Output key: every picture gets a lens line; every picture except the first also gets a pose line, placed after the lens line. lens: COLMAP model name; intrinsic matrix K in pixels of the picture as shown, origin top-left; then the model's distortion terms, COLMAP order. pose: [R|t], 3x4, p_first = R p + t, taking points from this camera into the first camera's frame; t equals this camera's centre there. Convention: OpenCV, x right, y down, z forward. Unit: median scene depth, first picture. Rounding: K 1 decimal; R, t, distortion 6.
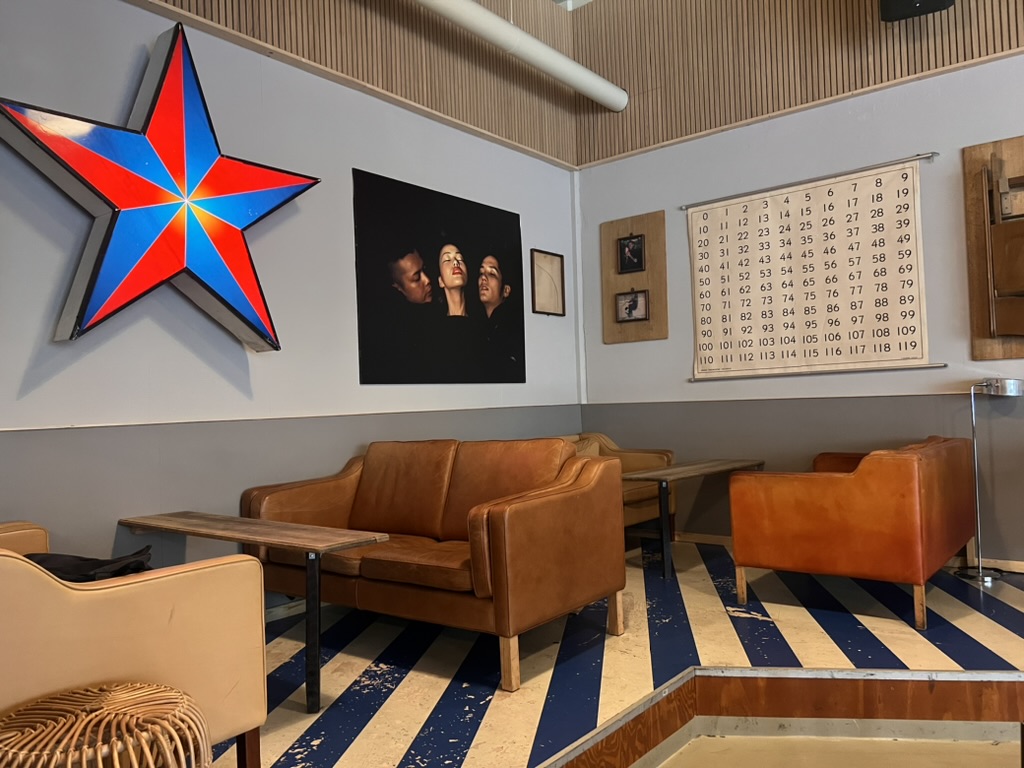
lens RADIAL K [[761.2, 0, 514.6], [0, 761.2, 396.5], [0, 0, 1]] dist [0.079863, -0.122010]
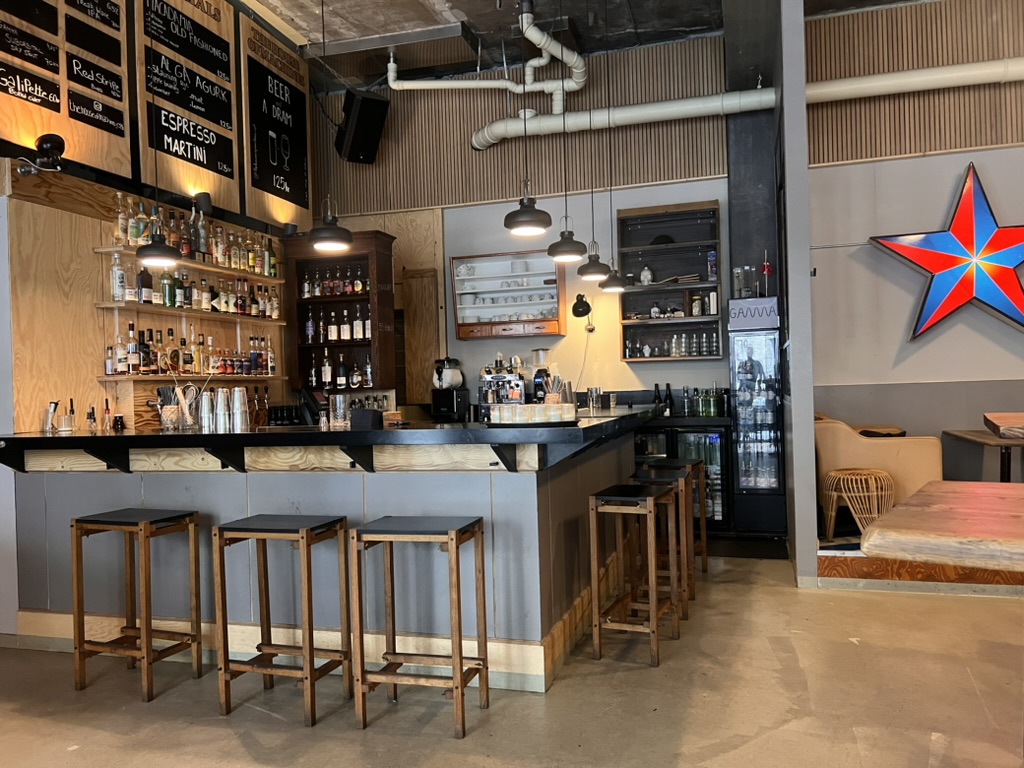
lens RADIAL K [[774.5, 0, 511.9], [0, 774.5, 388.0], [0, 0, 1]] dist [0.053040, -0.061944]
pose [[0.370136, 0.023245, -0.928687, 0.604330], [0.025150, 0.999070, 0.035030, -0.029179], [0.928637, -0.036323, 0.369208, -0.482219]]
